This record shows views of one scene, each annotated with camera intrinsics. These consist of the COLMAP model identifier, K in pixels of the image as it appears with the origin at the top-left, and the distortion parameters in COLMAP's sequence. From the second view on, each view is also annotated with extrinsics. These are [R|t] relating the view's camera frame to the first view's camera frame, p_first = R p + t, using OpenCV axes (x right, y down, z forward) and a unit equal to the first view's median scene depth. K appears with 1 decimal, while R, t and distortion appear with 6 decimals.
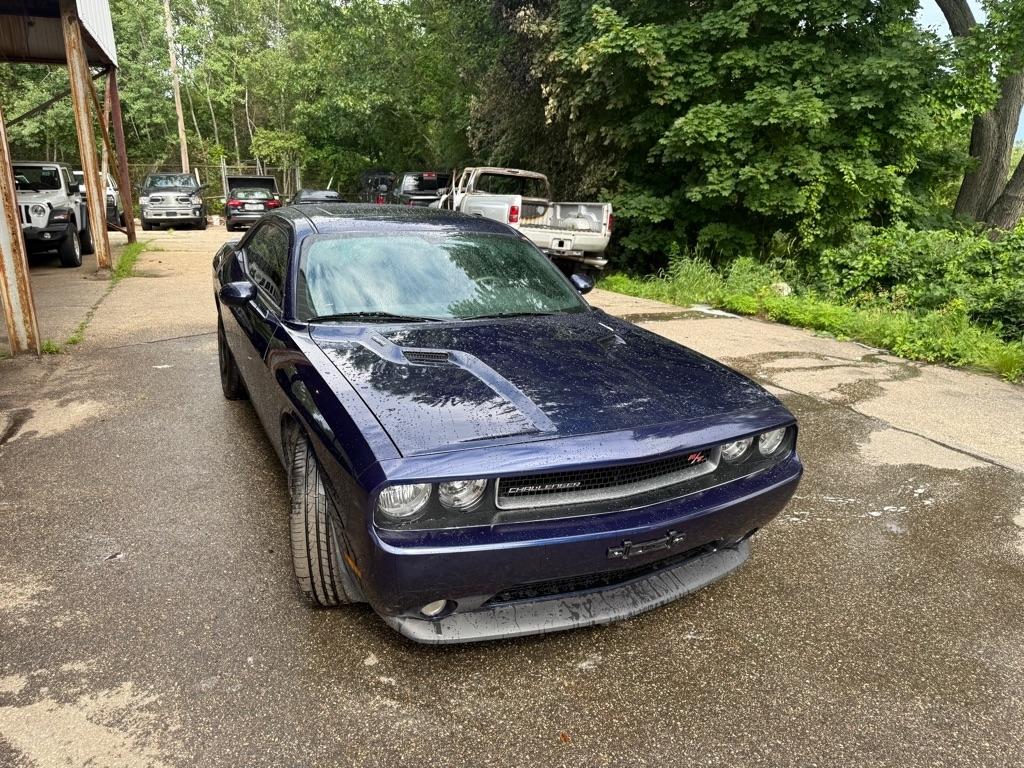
lens RADIAL K [[727.0, 0, 513.8], [0, 727.0, 379.9], [0, 0, 1]] dist [0.021741, -0.027871]
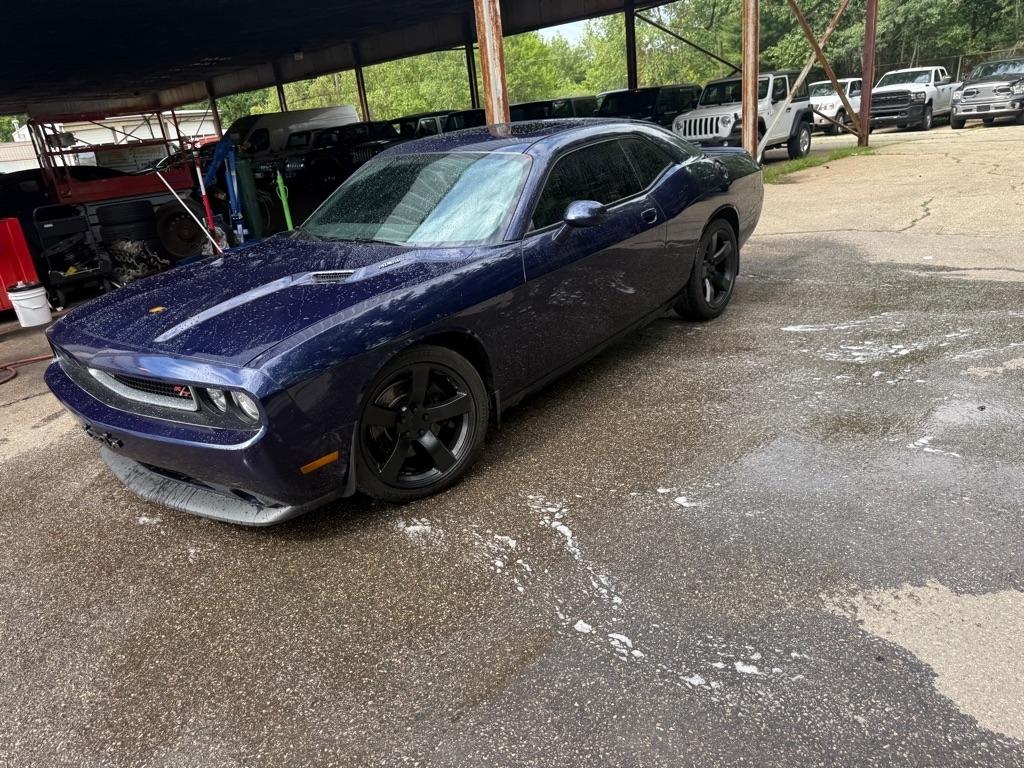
lens RADIAL K [[727.0, 0, 506.8], [0, 727.0, 385.2], [0, 0, 1]] dist [0.021741, -0.027871]
pose [[0.419878, 0.260491, -0.869394, 0.295390], [-0.137841, 0.965116, 0.222600, -0.042921], [0.897052, 0.026373, 0.441138, 0.210051]]
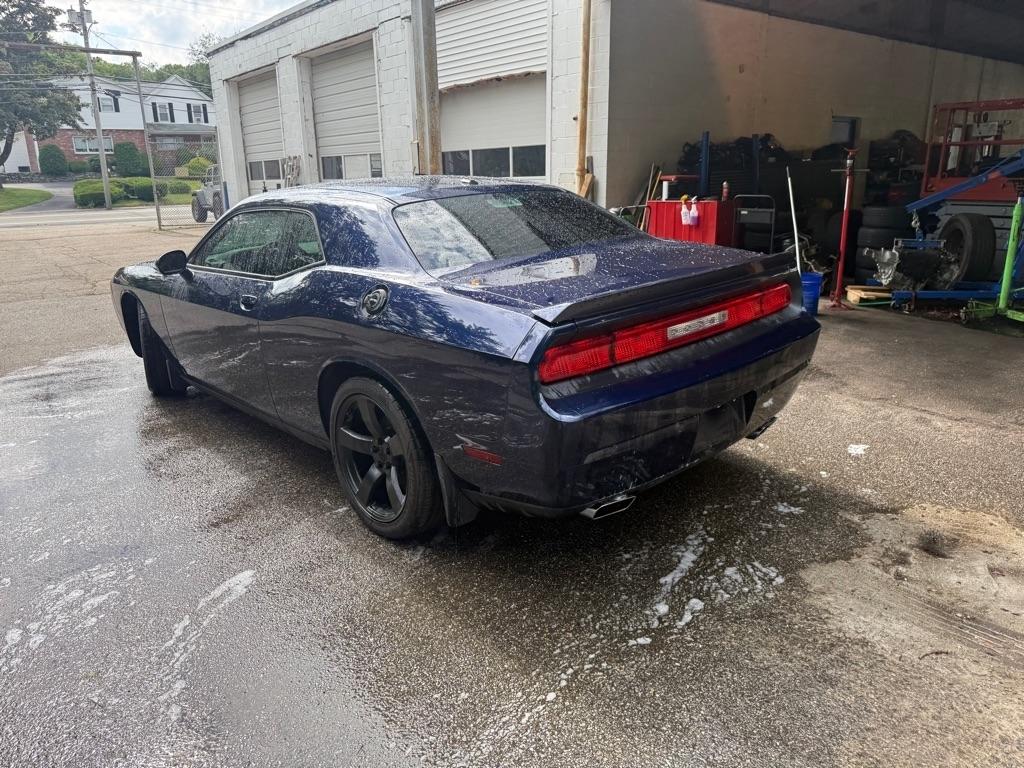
lens RADIAL K [[727.0, 0, 503.4], [0, 727.0, 372.7], [0, 0, 1]] dist [0.021741, -0.027871]
pose [[-0.962150, 0.081249, -0.260127, -0.021256], [-0.064394, 0.859713, 0.506702, -0.184889], [0.264803, 0.504274, -0.821941, 0.707567]]
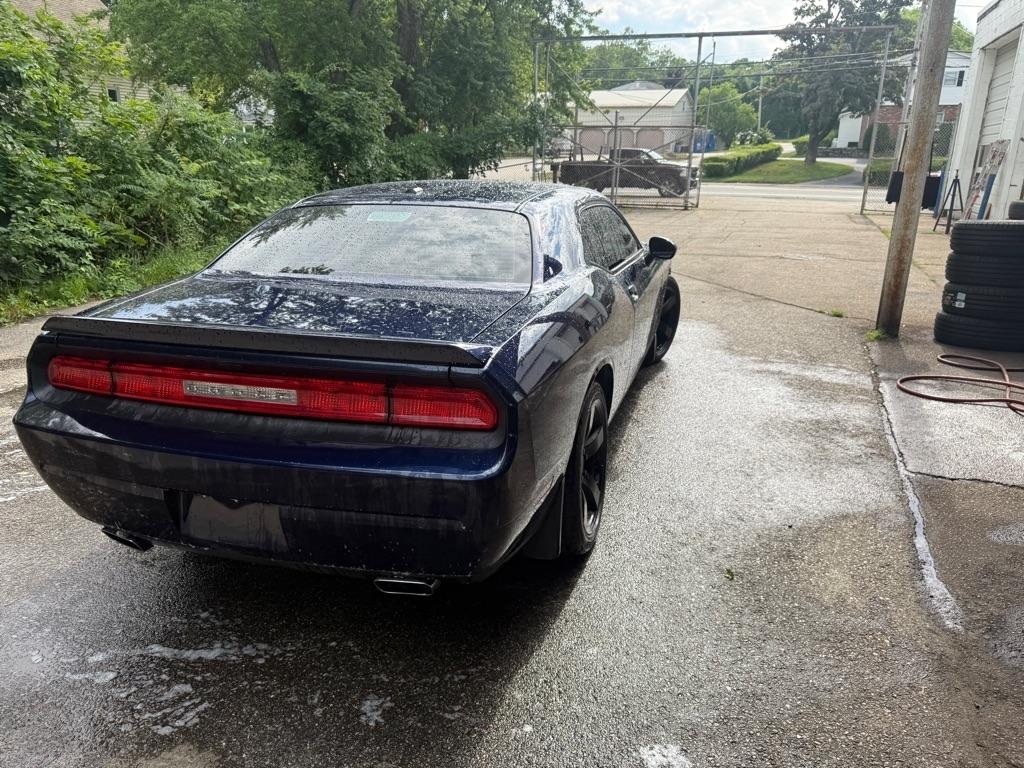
lens RADIAL K [[727.0, 0, 505.3], [0, 727.0, 379.8], [0, 0, 1]] dist [0.021741, -0.027871]
pose [[-0.723033, -0.229263, 0.651661, -0.305344], [0.165821, 0.858146, 0.485890, -0.166058], [-0.670617, 0.459374, -0.582451, 0.588382]]
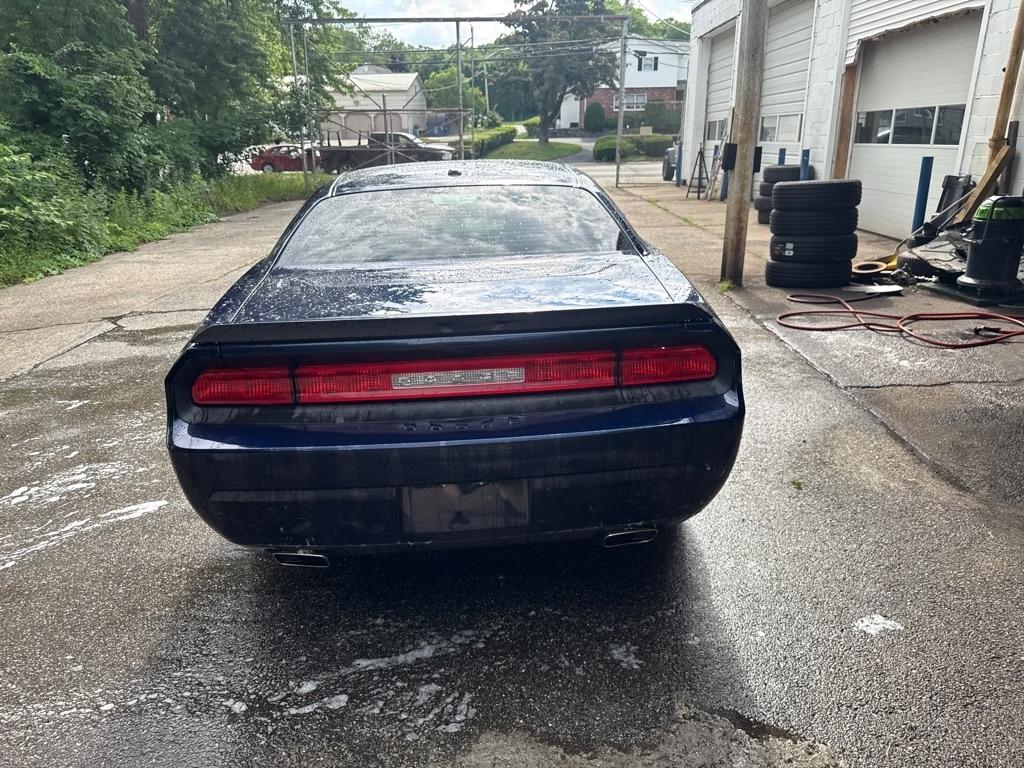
lens RADIAL K [[727.0, 0, 506.4], [0, 727.0, 379.4], [0, 0, 1]] dist [0.021741, -0.027871]
pose [[-0.917914, -0.127430, 0.375760, -0.218340], [0.108512, 0.830300, 0.546651, -0.182269], [-0.381653, 0.542553, -0.748316, 0.657739]]
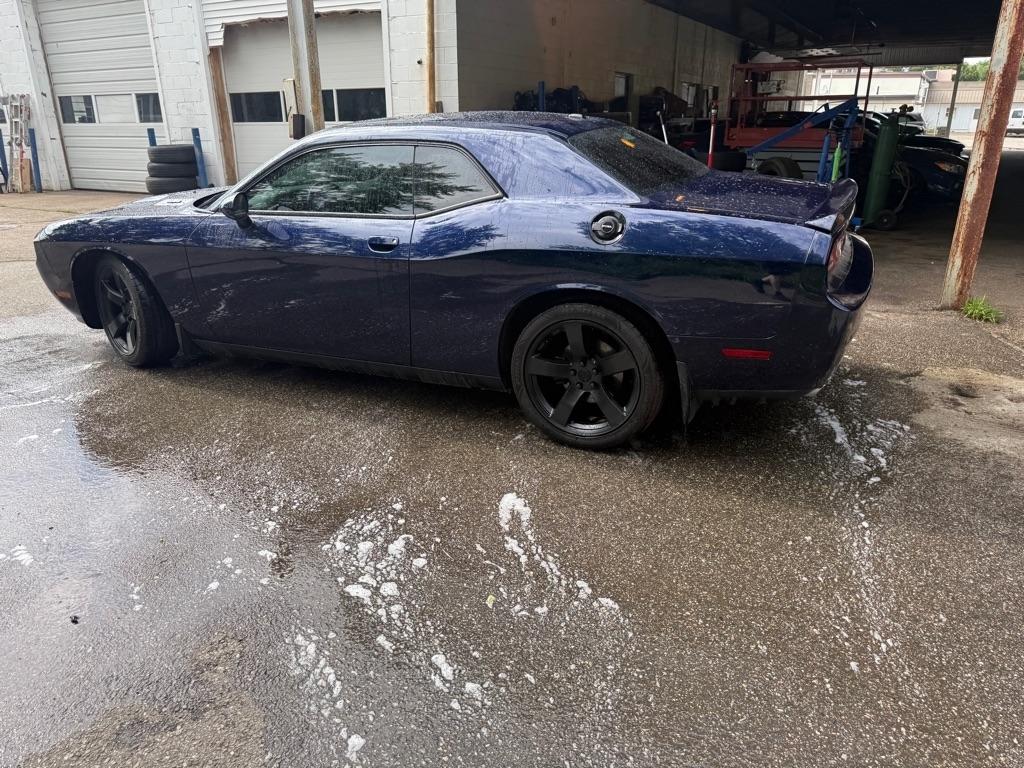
lens RADIAL K [[727.0, 0, 516.6], [0, 727.0, 383.4], [0, 0, 1]] dist [0.021741, -0.027871]
pose [[-0.779139, 0.206579, -0.591833, 0.136942], [-0.174728, 0.835147, 0.521535, -0.164298], [0.602006, 0.509759, -0.614601, 0.656578]]
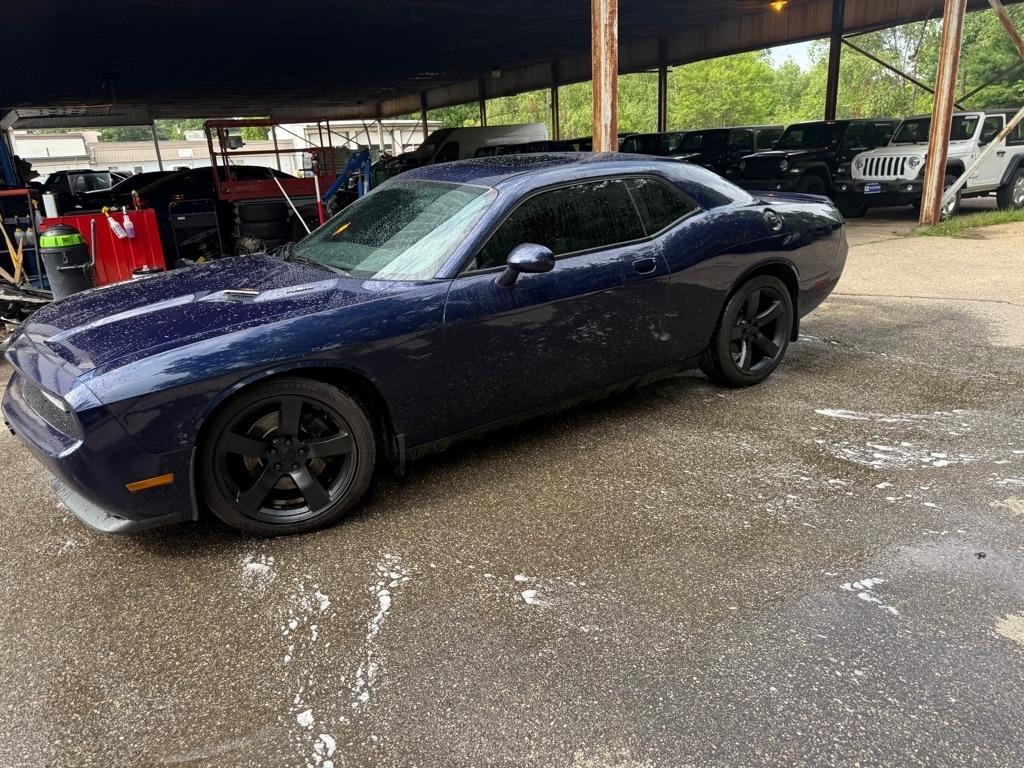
lens RADIAL K [[727.0, 0, 502.0], [0, 727.0, 388.3], [0, 0, 1]] dist [0.021741, -0.027871]
pose [[0.146638, 0.284609, -0.947362, 0.301505], [-0.217037, 0.943635, 0.249895, -0.067959], [0.965087, 0.168968, 0.200144, 0.310376]]
